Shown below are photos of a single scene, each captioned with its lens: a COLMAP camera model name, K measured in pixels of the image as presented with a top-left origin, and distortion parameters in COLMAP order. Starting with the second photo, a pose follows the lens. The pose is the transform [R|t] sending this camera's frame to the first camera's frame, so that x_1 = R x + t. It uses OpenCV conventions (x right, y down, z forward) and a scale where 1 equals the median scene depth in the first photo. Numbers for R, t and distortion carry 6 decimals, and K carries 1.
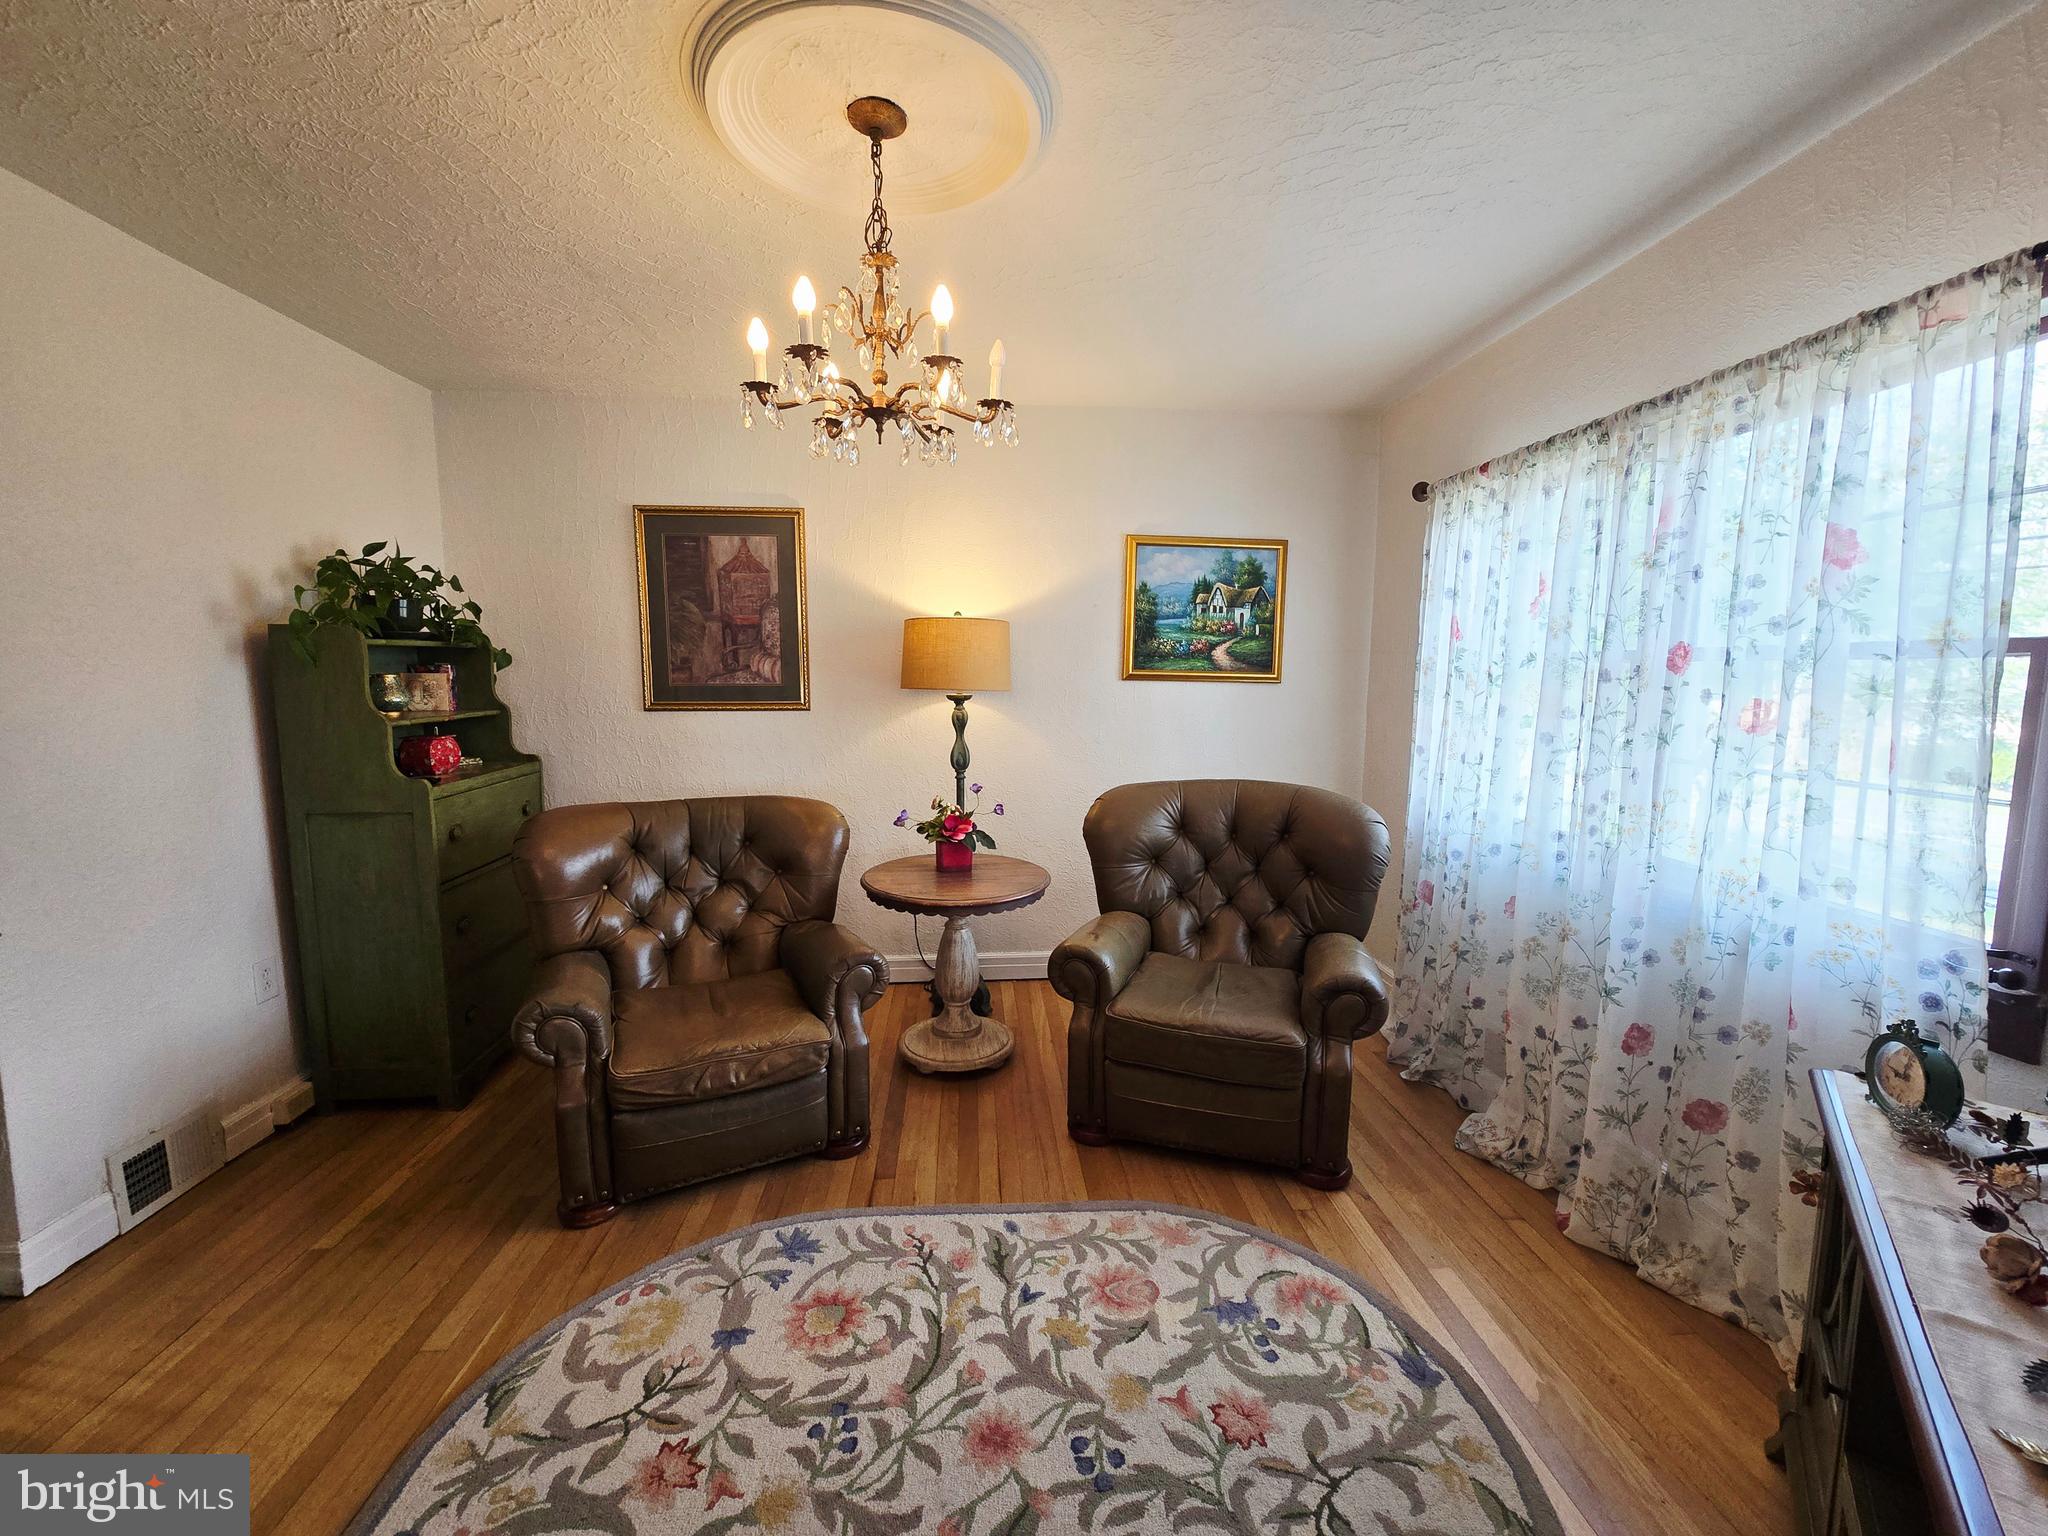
lens RADIAL K [[842.6, 0, 1031.9], [0, 842.6, 767.5], [0, 0, 1]] dist [-0.009295, 0.001835]
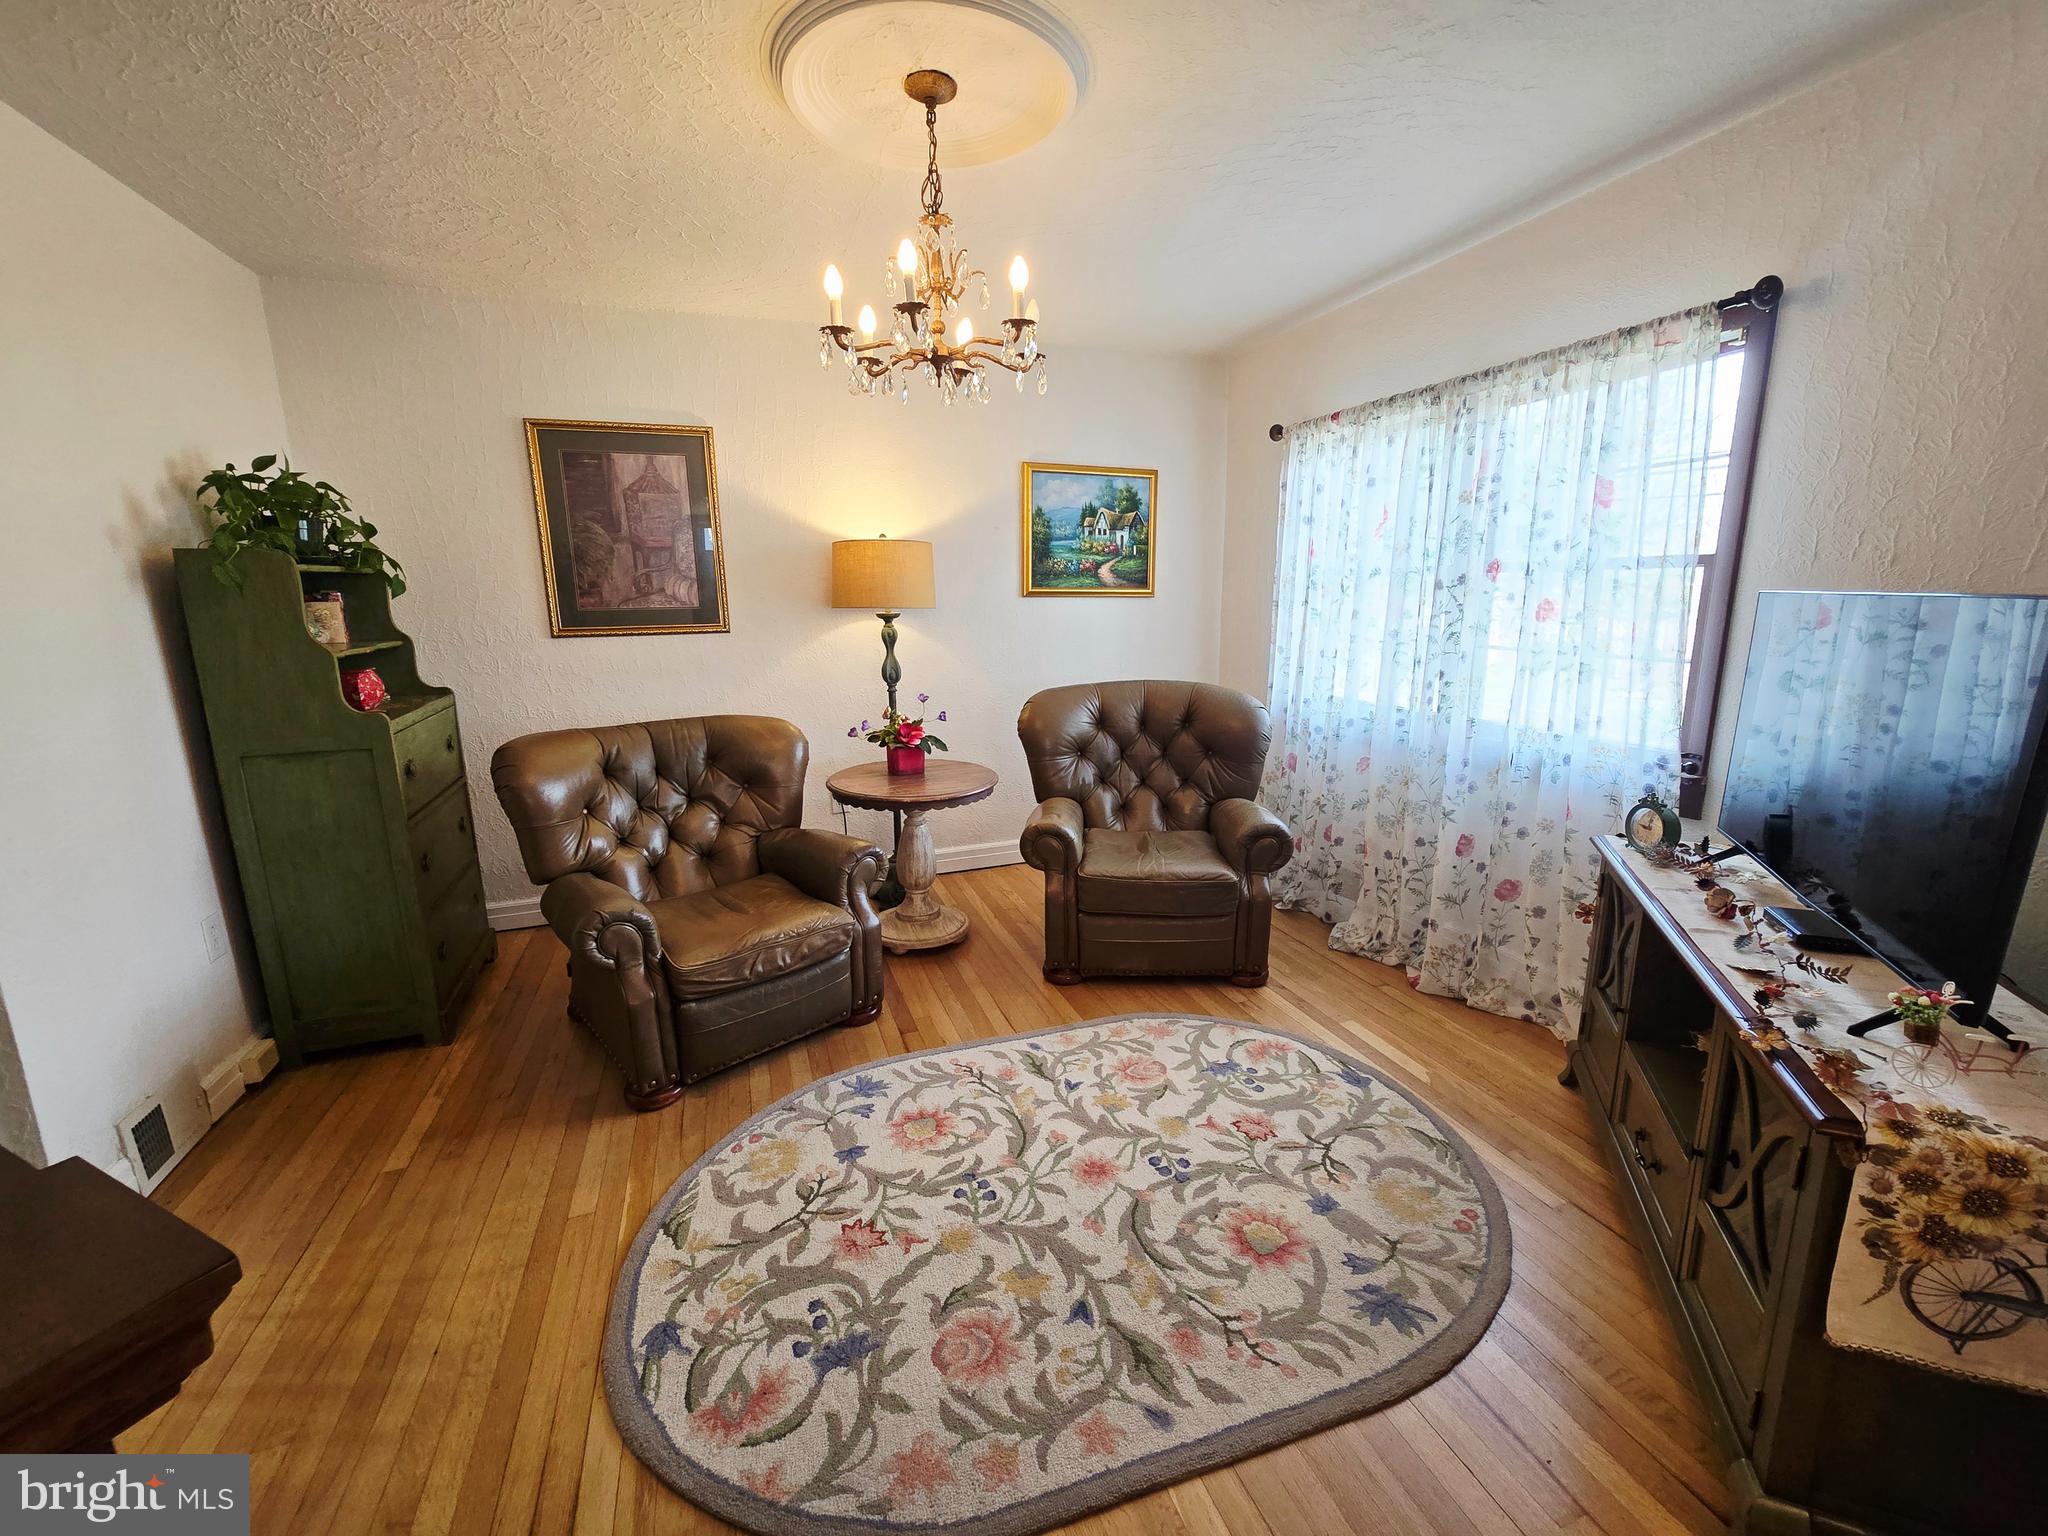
lens RADIAL K [[842.6, 0, 1031.8], [0, 842.6, 769.7], [0, 0, 1]] dist [-0.009295, 0.001835]
pose [[0.963097, -0.071167, 0.259576, -0.289718], [0.046600, 0.993935, 0.099603, 0.019600], [-0.265090, -0.083831, 0.960572, -0.134123]]
